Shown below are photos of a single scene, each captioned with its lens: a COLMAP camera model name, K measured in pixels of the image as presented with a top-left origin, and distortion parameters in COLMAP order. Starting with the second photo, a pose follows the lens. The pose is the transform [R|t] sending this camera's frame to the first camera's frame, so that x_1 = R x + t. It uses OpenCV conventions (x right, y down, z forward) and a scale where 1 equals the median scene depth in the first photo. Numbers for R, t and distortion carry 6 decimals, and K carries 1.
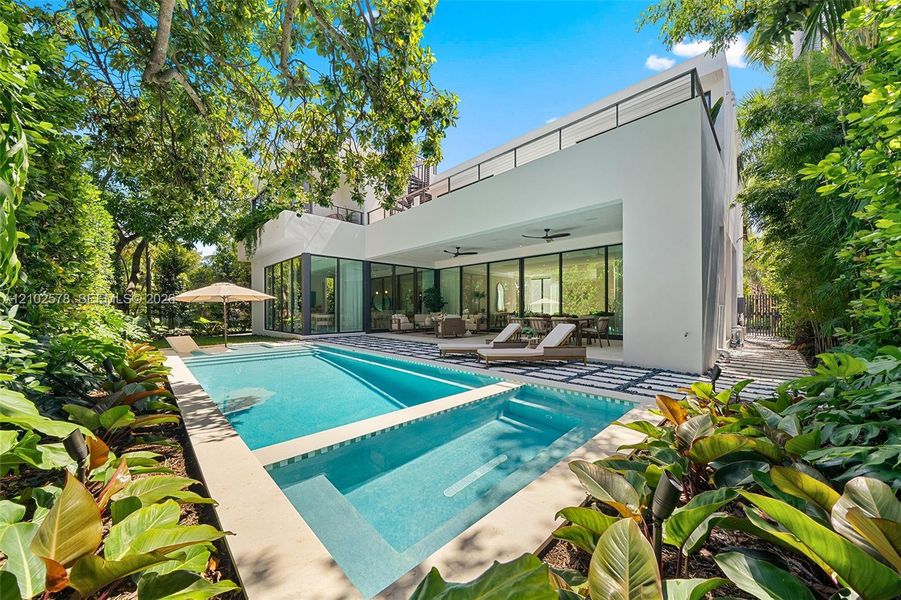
lens RADIAL K [[294.1, 0, 450.5], [0, 294.1, 300.0], [0, 0, 1]] dist [0.000616, 0.000012]
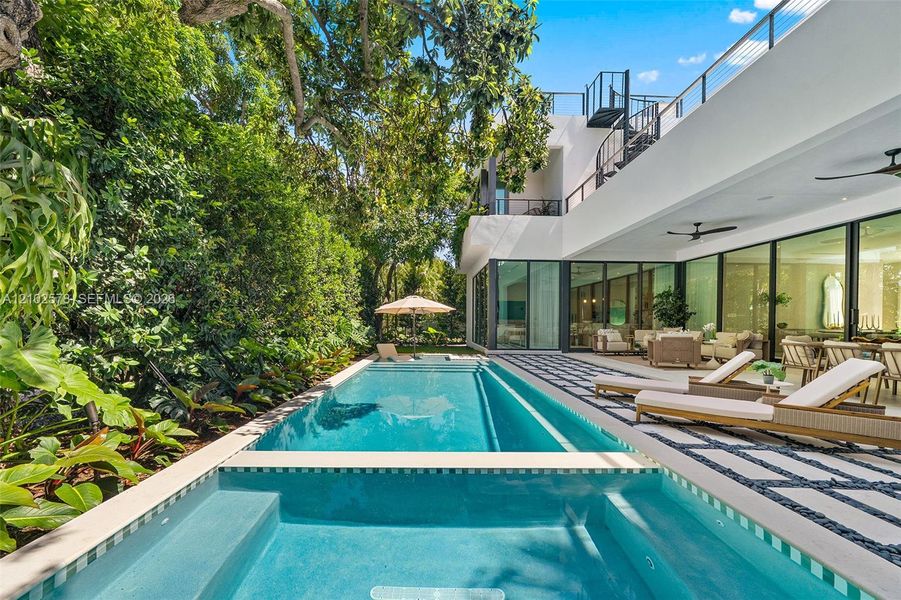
lens RADIAL K [[353.6, 0, 451.4], [0, 353.6, 320.7], [0, 0, 1]] dist [-0.003209, -0.000333]
pose [[0.745725, 0.008681, -0.666198, 0.133591], [0.010716, 0.999629, 0.025021, 0.000930], [0.666168, -0.025798, 0.745355, 0.095432]]
